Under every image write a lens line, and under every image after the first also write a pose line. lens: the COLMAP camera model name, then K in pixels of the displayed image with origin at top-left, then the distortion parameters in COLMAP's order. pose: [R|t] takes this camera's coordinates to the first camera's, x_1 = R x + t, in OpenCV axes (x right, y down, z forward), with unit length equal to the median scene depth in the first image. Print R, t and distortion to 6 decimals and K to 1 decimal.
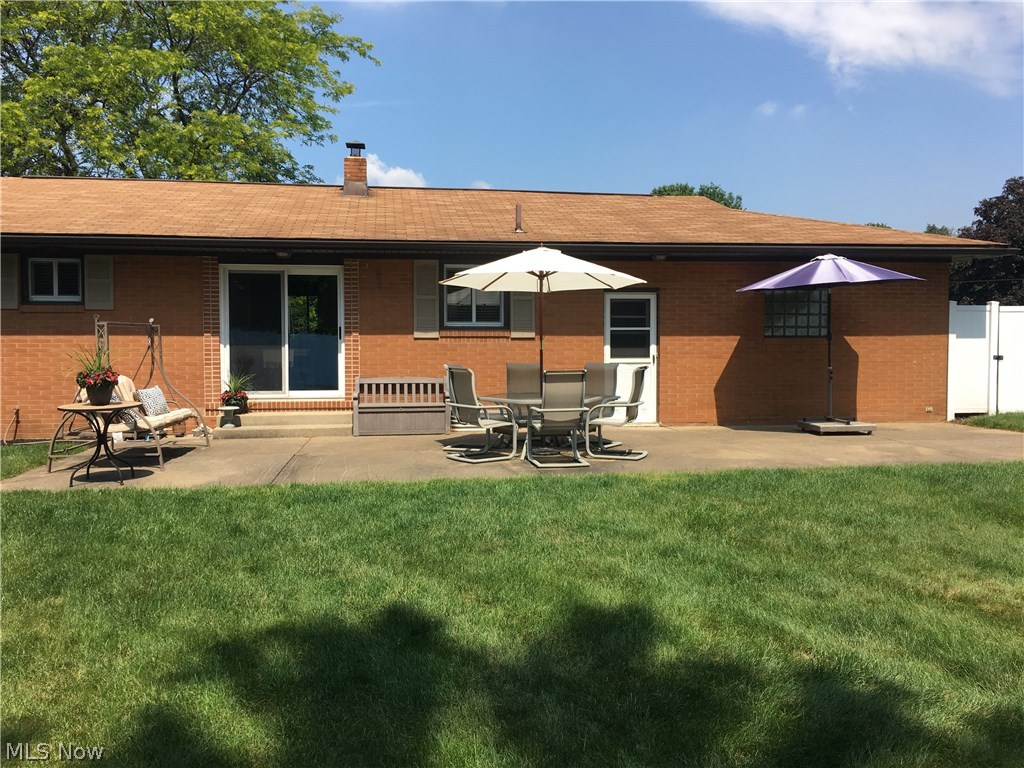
lens RADIAL K [[868.3, 0, 512.0], [0, 868.3, 384.0], [0, 0, 1]] dist [0.087915, -0.114506]
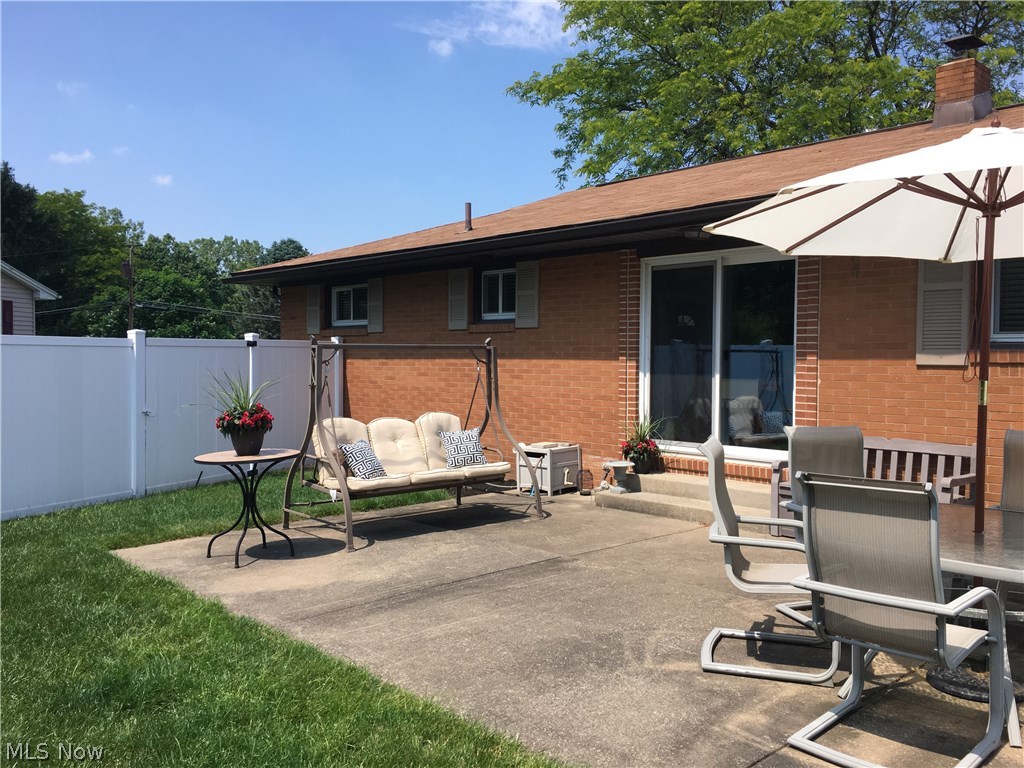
lens RADIAL K [[868.3, 0, 512.0], [0, 868.3, 384.0], [0, 0, 1]] dist [0.087915, -0.114506]
pose [[0.571526, 0.029658, -0.820048, 0.184699], [-0.044859, 0.998981, 0.004865, -0.033804], [0.819357, 0.034006, 0.572274, 0.505000]]
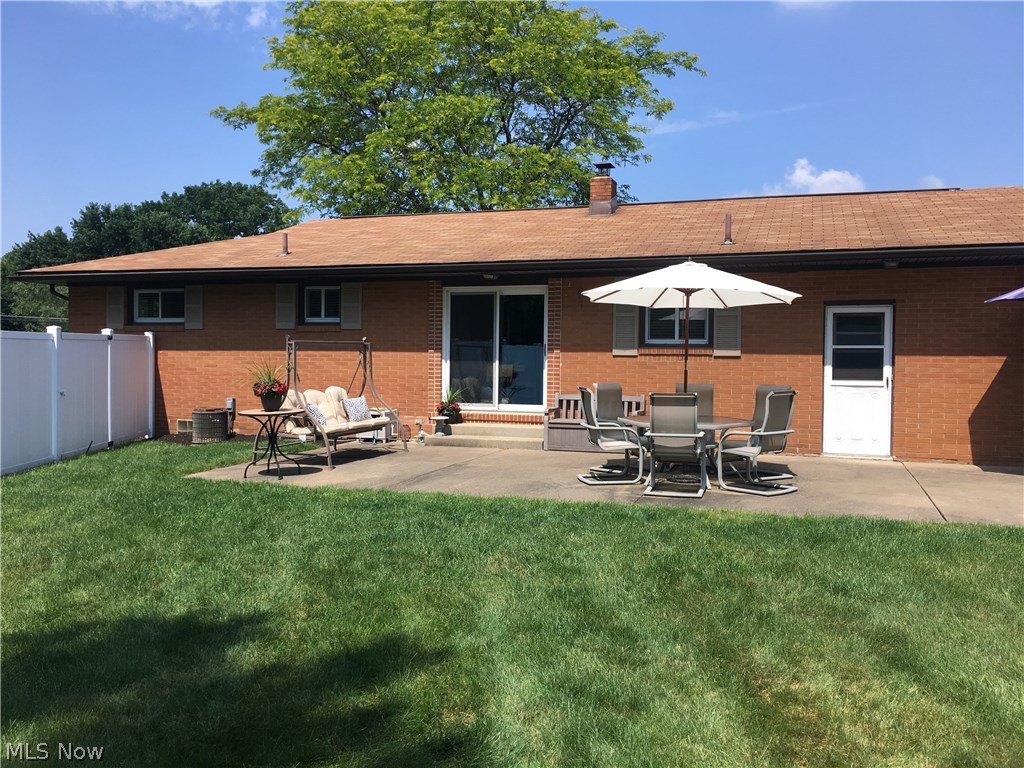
lens RADIAL K [[868.3, 0, 512.0], [0, 868.3, 384.0], [0, 0, 1]] dist [0.087915, -0.114506]
pose [[0.892391, 0.024828, -0.450580, 0.236746], [-0.031299, 0.999486, -0.006915, -0.009790], [0.450177, 0.020274, 0.892709, 0.060970]]
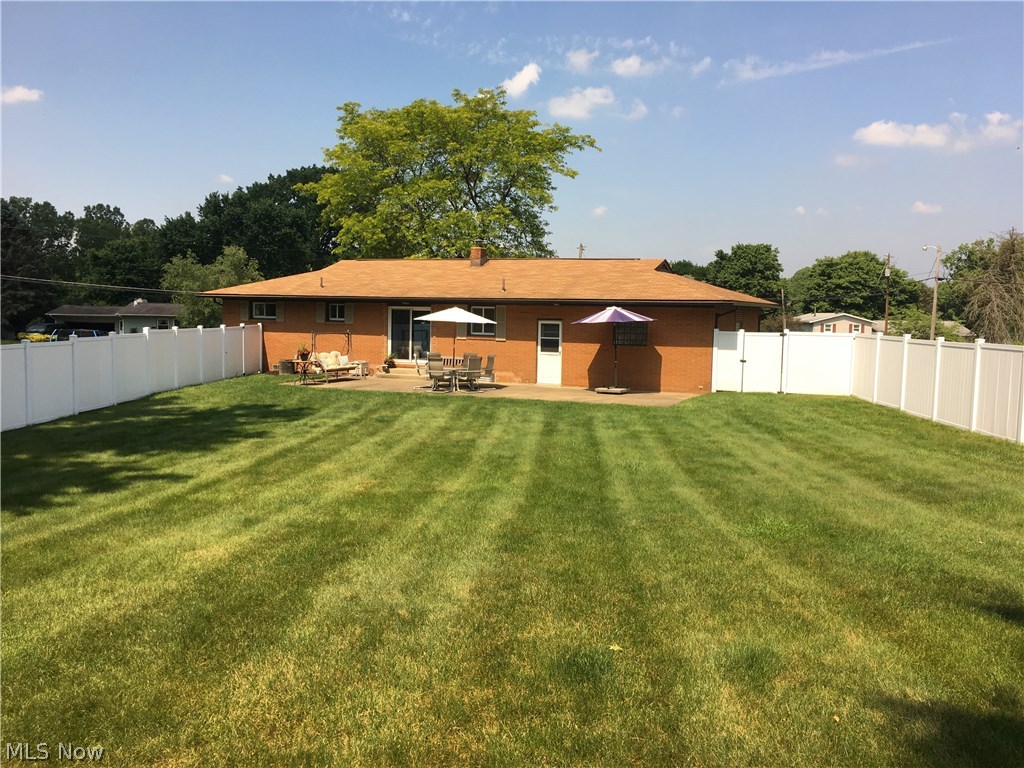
lens RADIAL K [[868.3, 0, 512.0], [0, 868.3, 384.0], [0, 0, 1]] dist [0.087915, -0.114506]
pose [[0.837549, 0.064822, -0.542504, 1.255954], [-0.046277, 0.997785, 0.047776, -0.051970], [0.544400, -0.014909, 0.838694, -0.827580]]
